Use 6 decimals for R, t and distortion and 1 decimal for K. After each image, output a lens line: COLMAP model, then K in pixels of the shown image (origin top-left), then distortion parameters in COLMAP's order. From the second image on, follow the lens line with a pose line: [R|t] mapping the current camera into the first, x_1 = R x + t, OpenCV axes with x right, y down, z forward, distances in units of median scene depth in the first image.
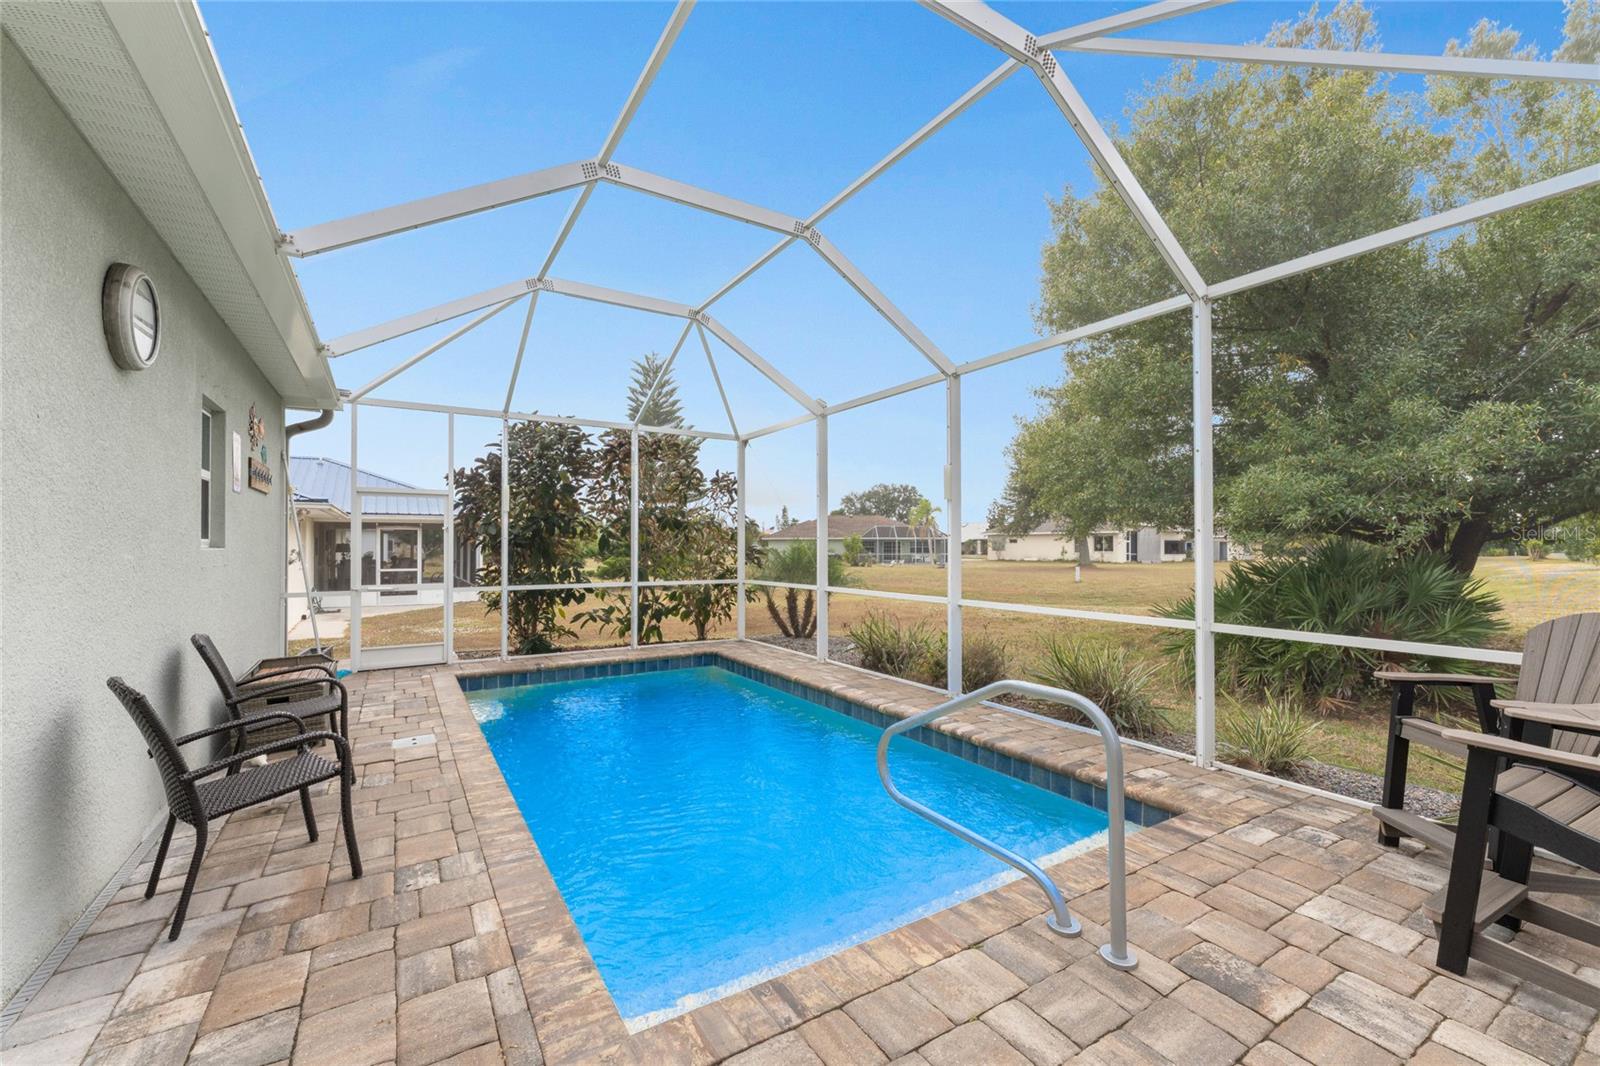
lens RADIAL K [[626.0, 0, 800.0], [0, 626.0, 533.0], [0, 0, 1]] dist [-0.001035, -0.000020]
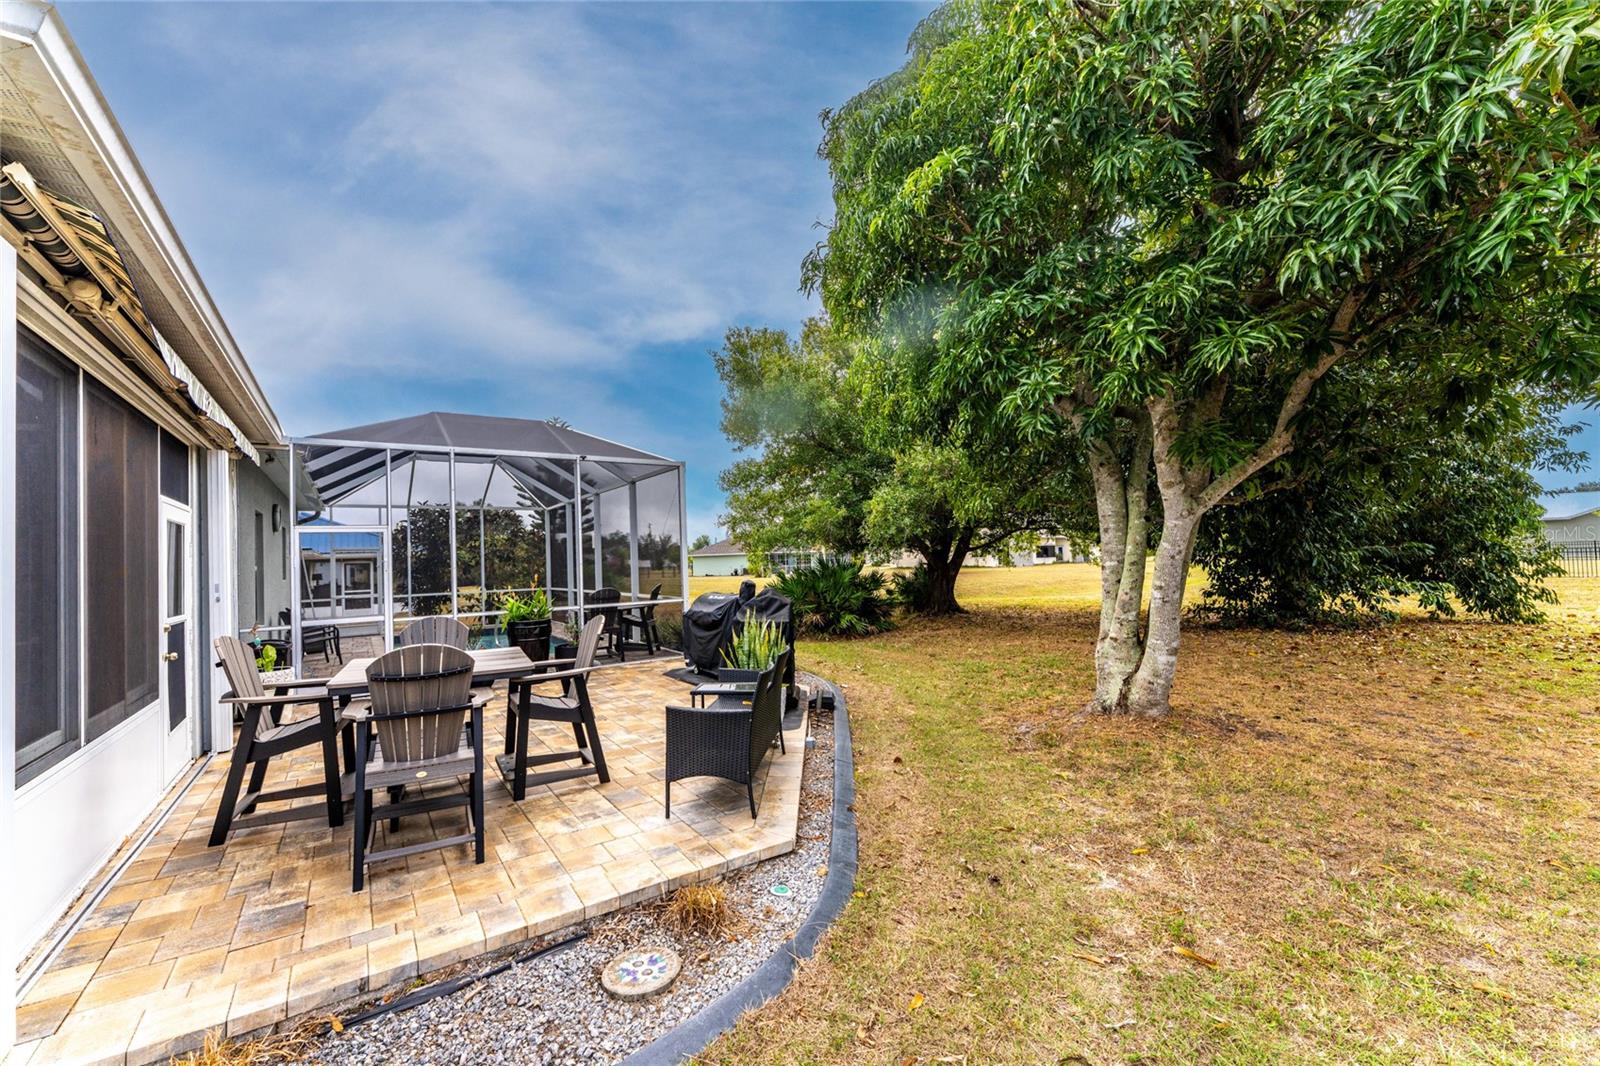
lens RADIAL K [[638.8, 0, 800.0], [0, 638.8, 533.0], [0, 0, 1]] dist [-0.000844, -0.000043]
pose [[0.999101, -0.029044, 0.030877, 0.645774], [0.029639, 0.999380, -0.018979, -0.029965], [-0.030307, 0.019877, 0.999343, -0.969284]]
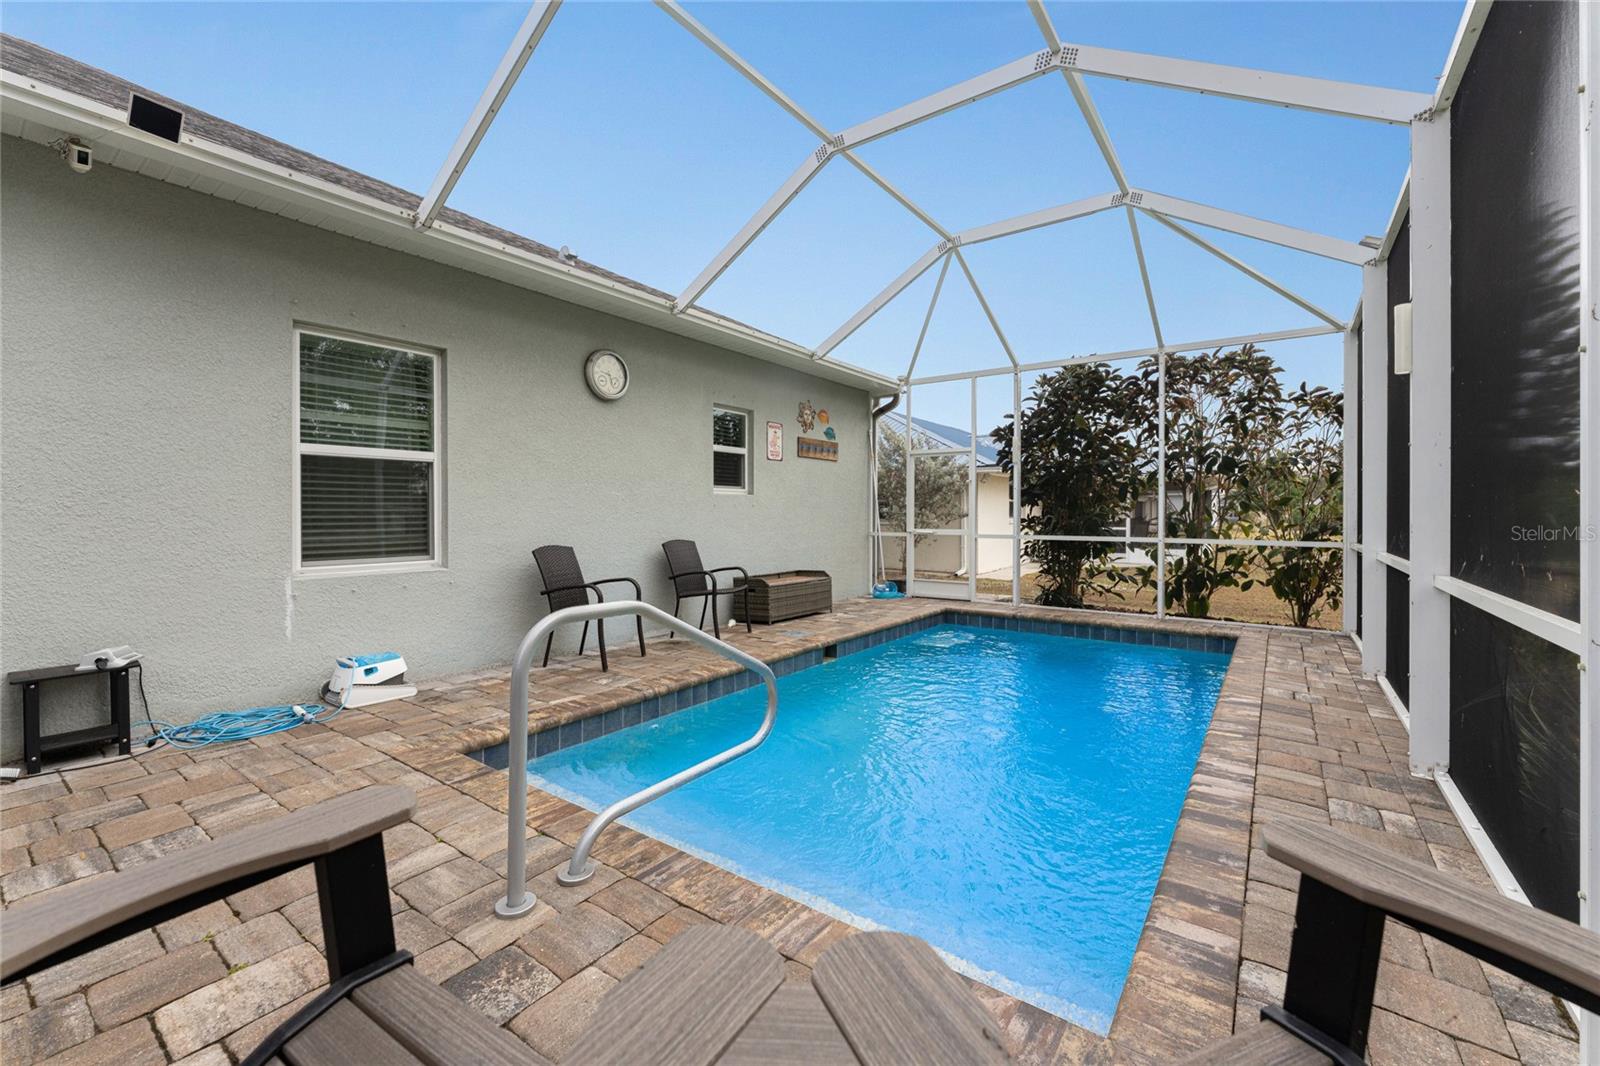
lens RADIAL K [[651.3, 0, 792.1], [0, 651.3, 513.1], [0, 0, 1]] dist [0.016087, 0.000014]
pose [[0.348233, 0.010631, -0.937348, 0.388866], [0.013137, 0.999782, 0.016219, 0.025977], [0.937316, -0.017962, 0.348017, 0.247347]]
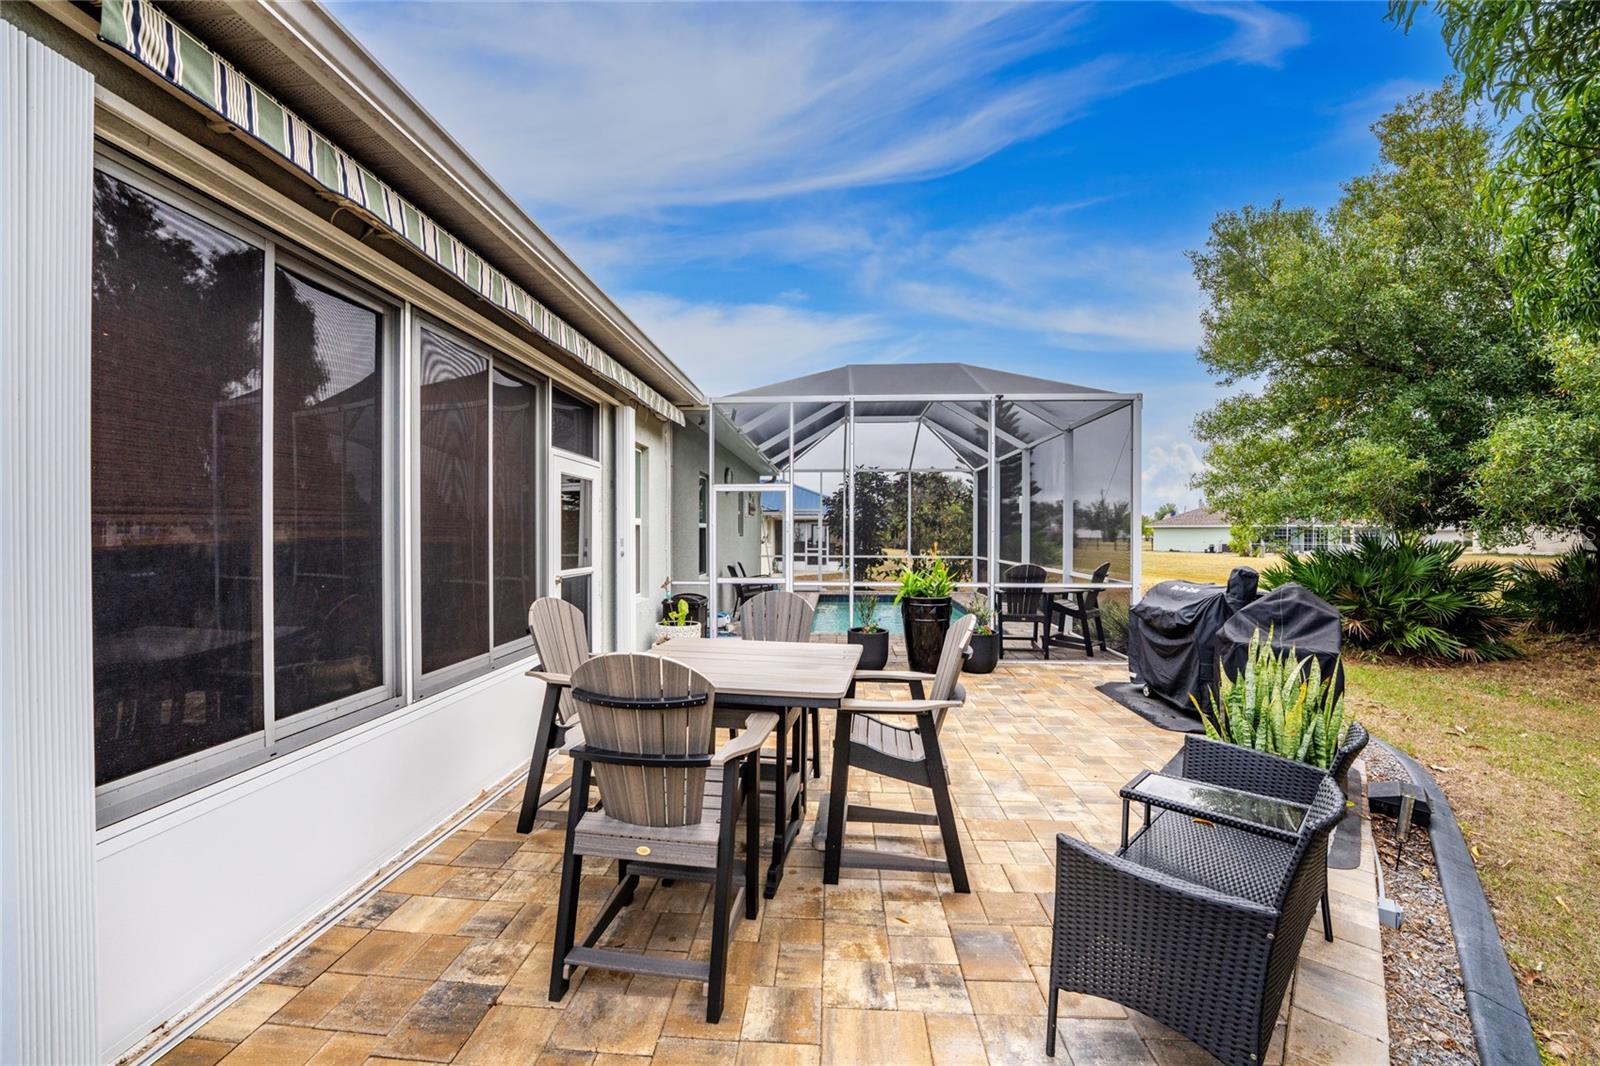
lens RADIAL K [[652.7, 0, 790.6], [0, 652.7, 542.1], [0, 0, 1]] dist [-0.026551, 0.000270]
pose [[0.797155, 0.012819, -0.603638, 0.619440], [0.008233, 0.999451, 0.032096, -0.024684], [0.603718, -0.030555, 0.796612, -0.732832]]
